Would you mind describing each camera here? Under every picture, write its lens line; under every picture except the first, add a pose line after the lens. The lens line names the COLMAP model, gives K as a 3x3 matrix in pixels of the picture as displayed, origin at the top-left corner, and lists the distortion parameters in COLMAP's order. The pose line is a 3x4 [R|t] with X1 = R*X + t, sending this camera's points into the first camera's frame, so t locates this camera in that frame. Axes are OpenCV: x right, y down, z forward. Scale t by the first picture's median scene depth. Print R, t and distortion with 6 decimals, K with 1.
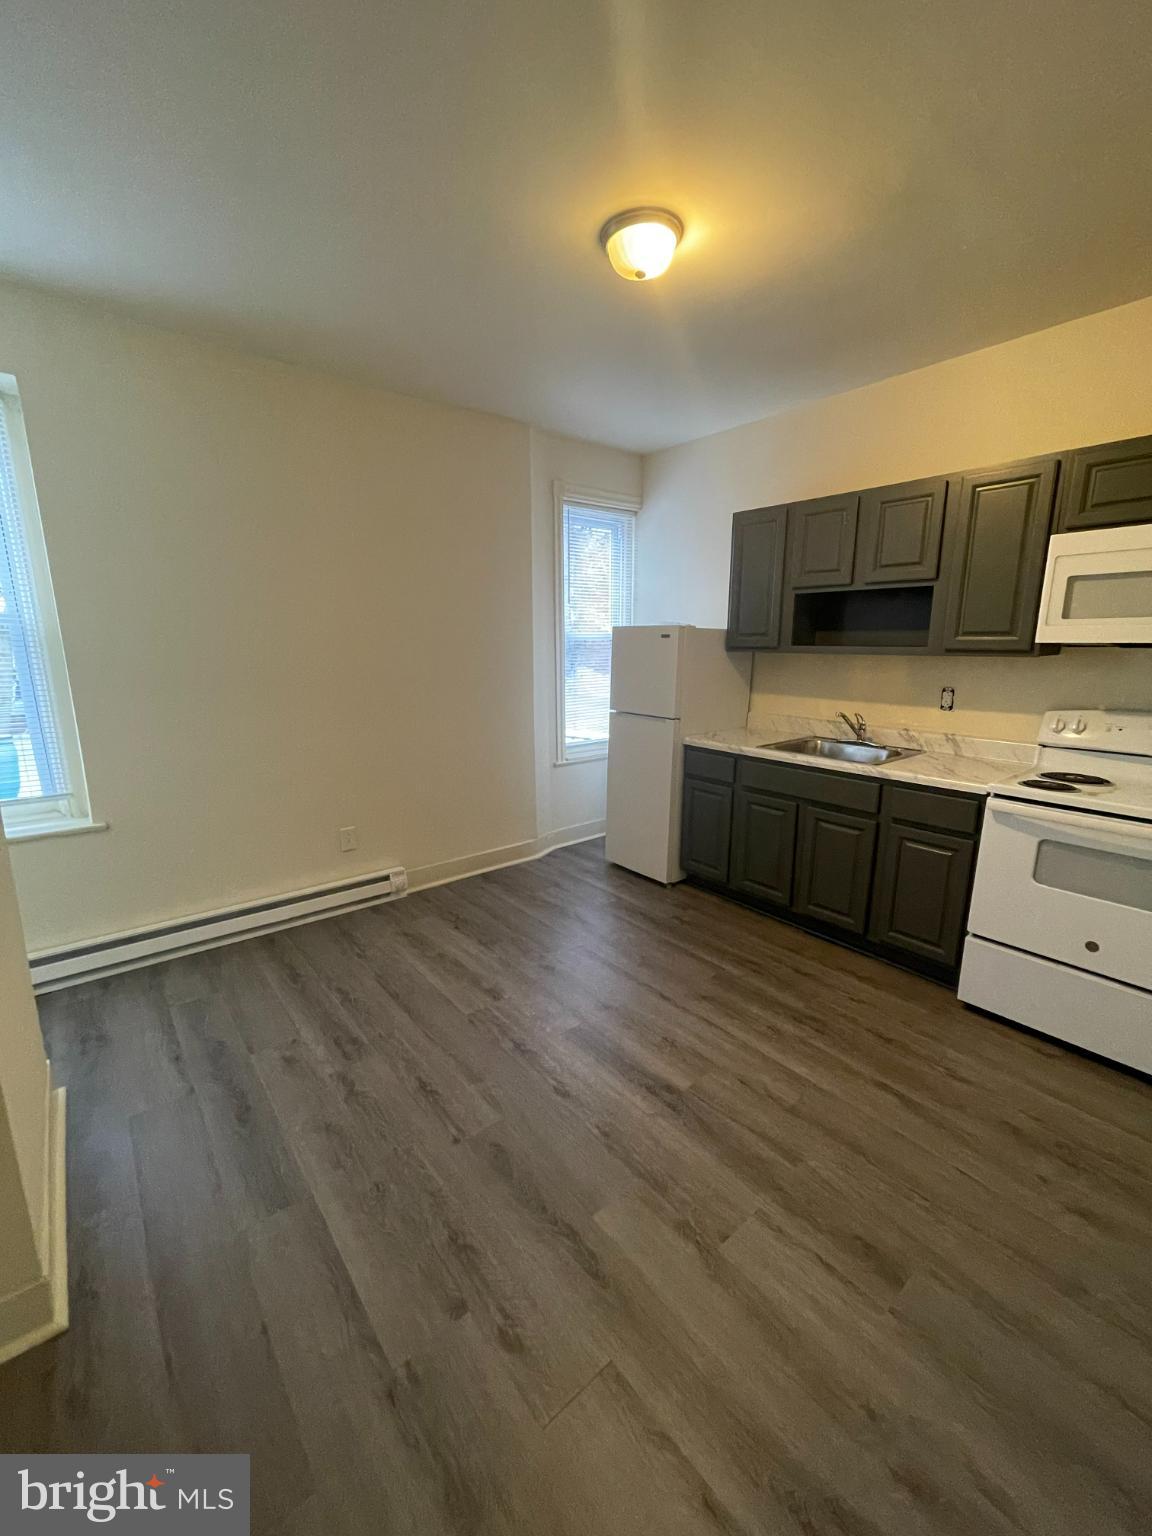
lens RADIAL K [[620.2, 0, 571.5], [0, 620.2, 768.6], [0, 0, 1]] dist [-0.001922, 0.001425]
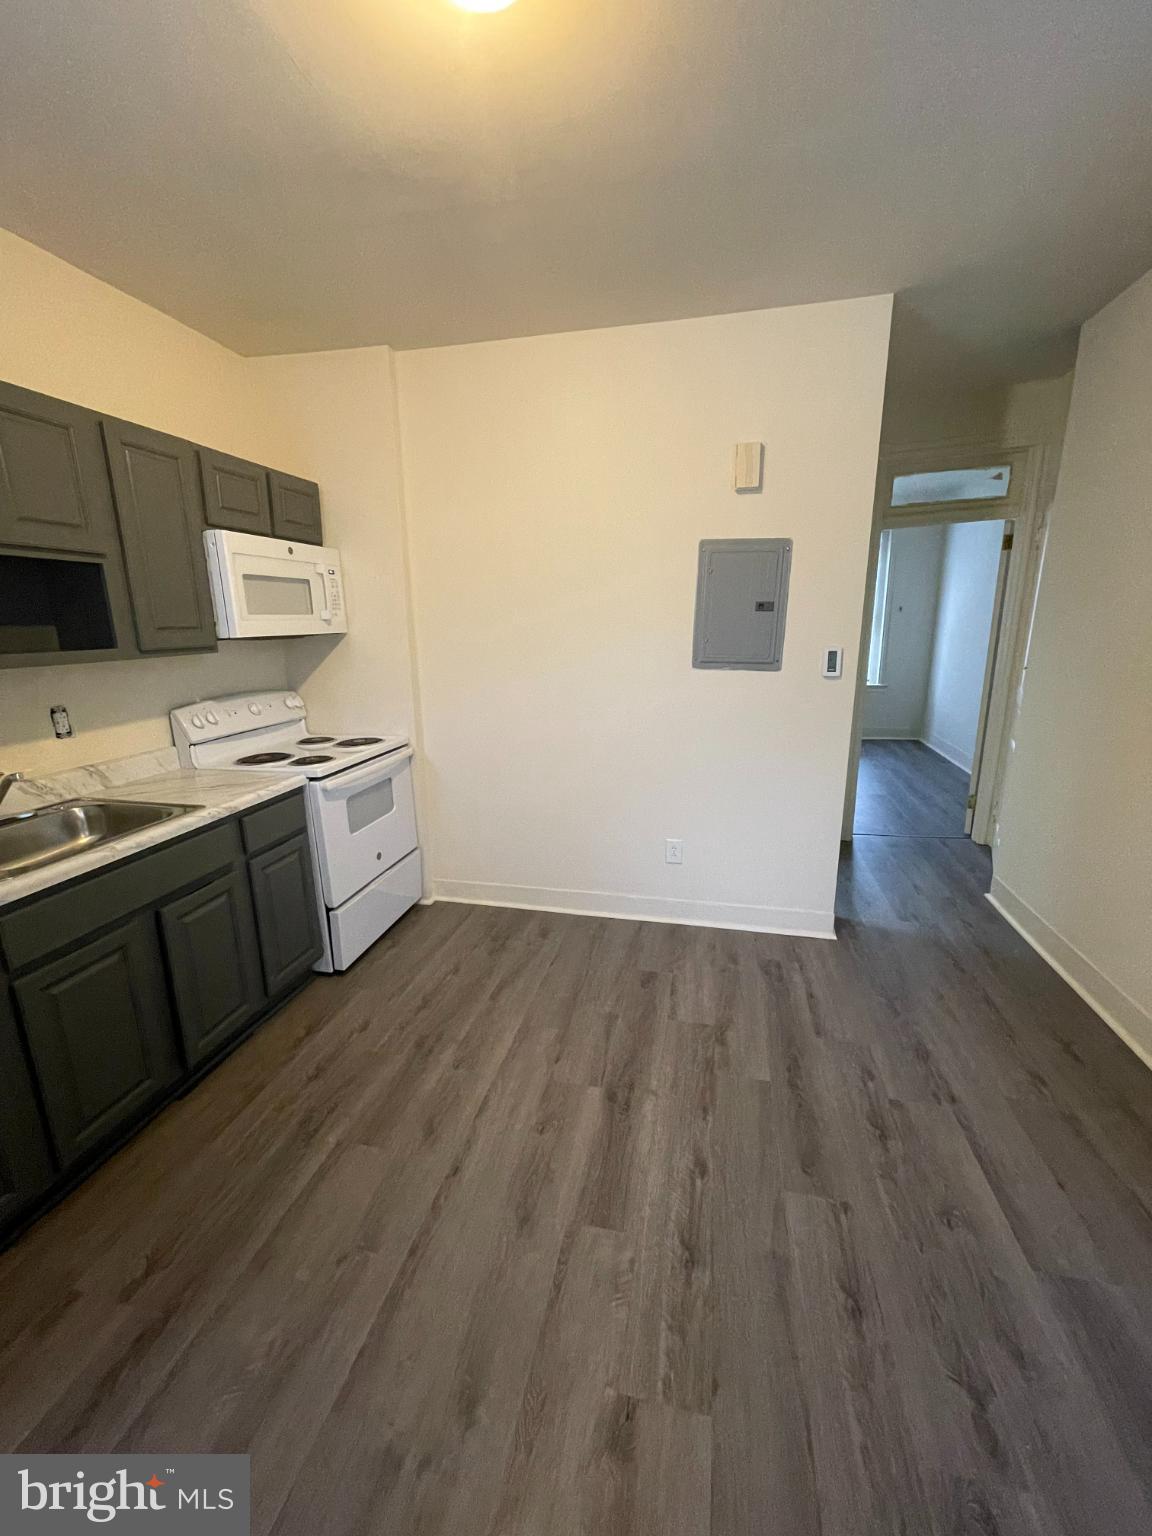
lens RADIAL K [[620.2, 0, 571.7], [0, 620.2, 769.4], [0, 0, 1]] dist [-0.001922, 0.001425]
pose [[-0.612175, -0.175399, 0.771023, -0.370744], [0.177848, 0.919561, 0.350397, -0.245241], [-0.770462, 0.351630, -0.531738, 1.111915]]
